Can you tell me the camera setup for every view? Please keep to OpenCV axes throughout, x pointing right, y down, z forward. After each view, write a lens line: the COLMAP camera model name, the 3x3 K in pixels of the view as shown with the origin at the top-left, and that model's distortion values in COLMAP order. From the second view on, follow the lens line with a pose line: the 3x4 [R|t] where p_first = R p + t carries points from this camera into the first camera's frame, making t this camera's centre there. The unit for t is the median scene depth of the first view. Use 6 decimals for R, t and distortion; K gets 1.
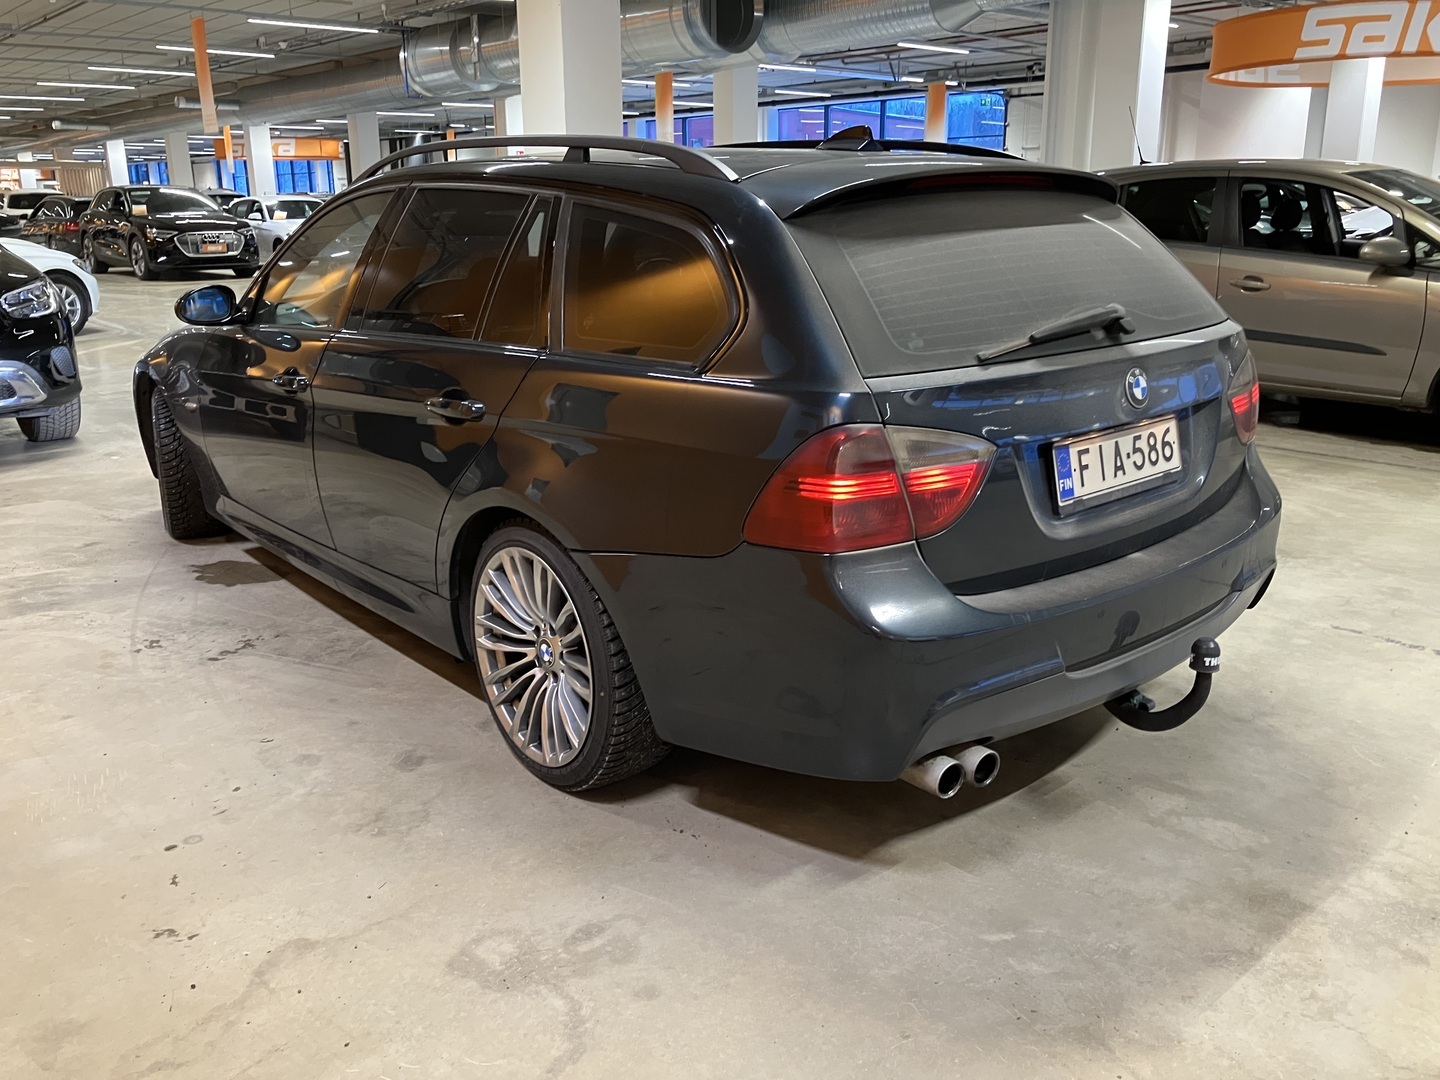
lens RADIAL K [[1186.6, 0, 772.8], [0, 1186.6, 548.3], [0, 0, 1]] dist [0.009512, -0.000353]
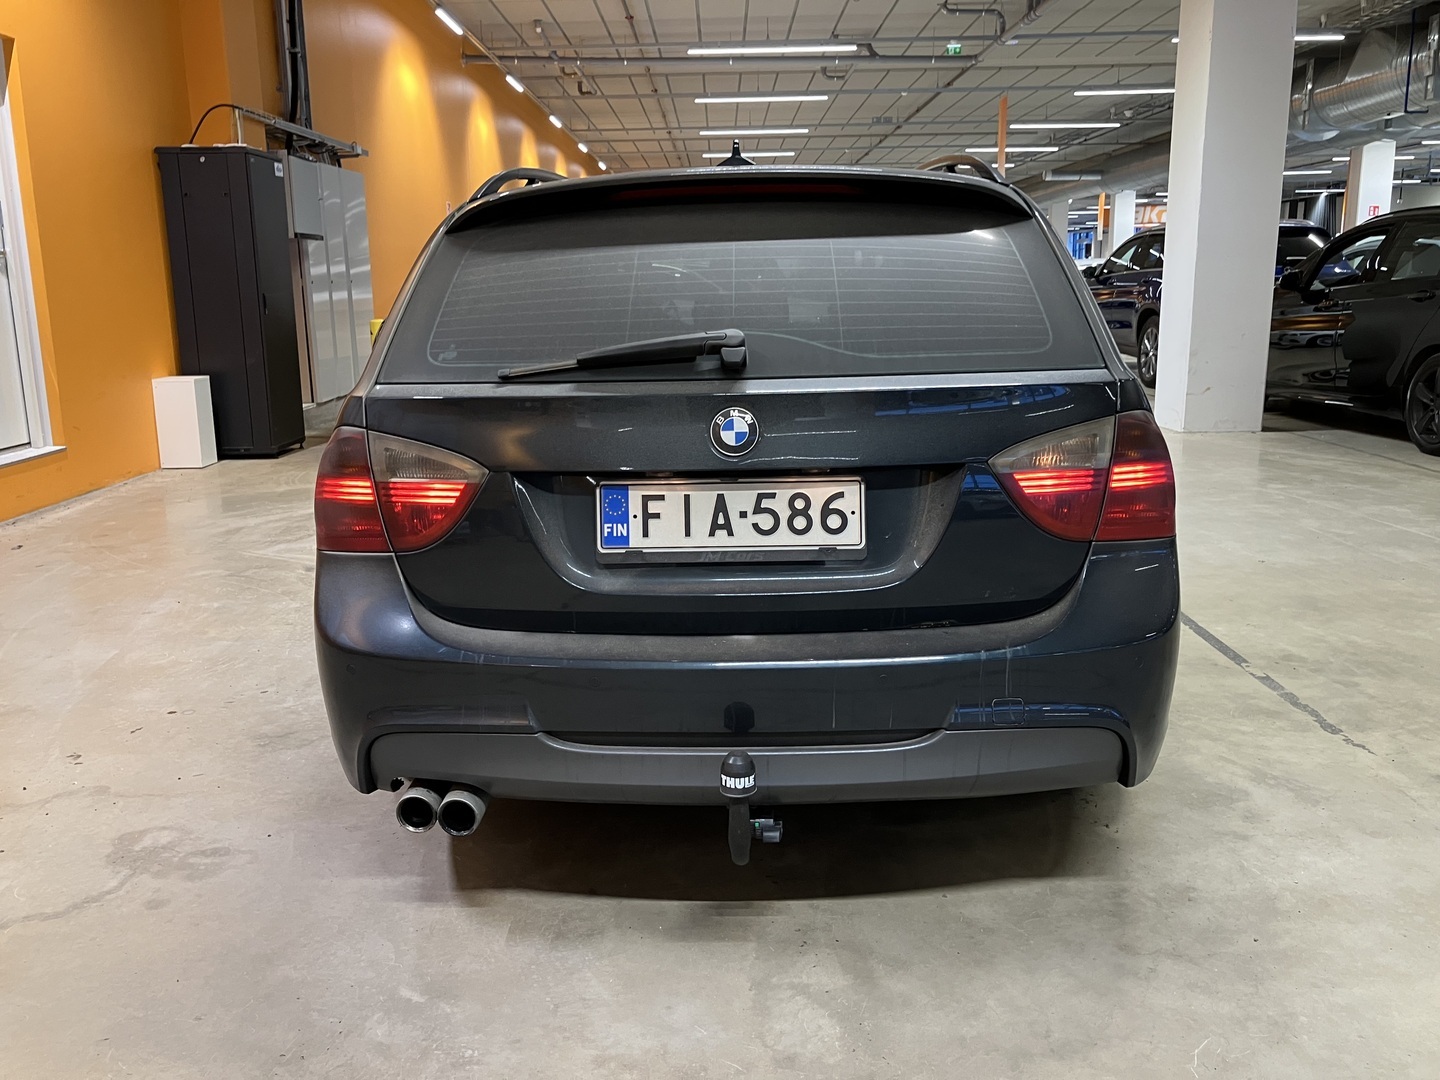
lens RADIAL K [[1223.8, 0, 720.0], [0, 1223.8, 540.0], [0, 0, 1]] dist [0.015165, 0.009442]
pose [[0.729344, 0.143006, -0.669034, 0.833878], [-0.187488, 0.982251, 0.005567, -0.061024], [0.657955, 0.121376, 0.743211, 0.357178]]
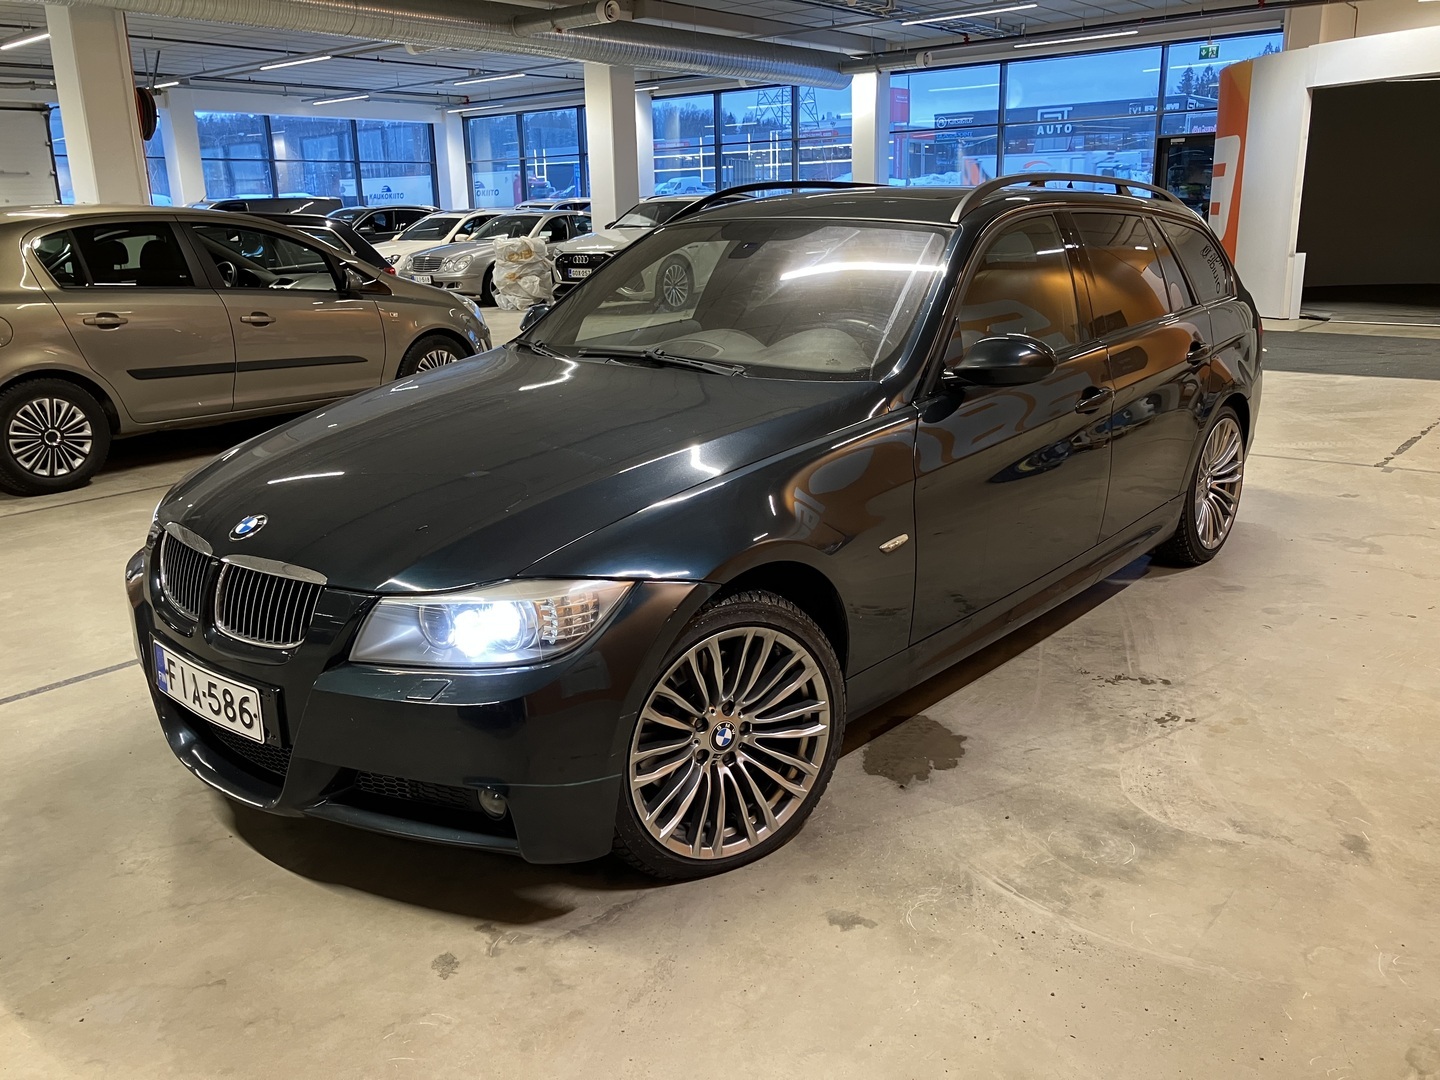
lens RADIAL K [[1223.8, 0, 720.0], [0, 1223.8, 540.0], [0, 0, 1]] dist [0.015165, 0.009442]
pose [[-0.157186, -0.245964, 0.956449, -1.878492], [0.297983, 0.911536, 0.283385, -0.563833], [-0.941540, 0.329550, -0.069988, 1.929946]]
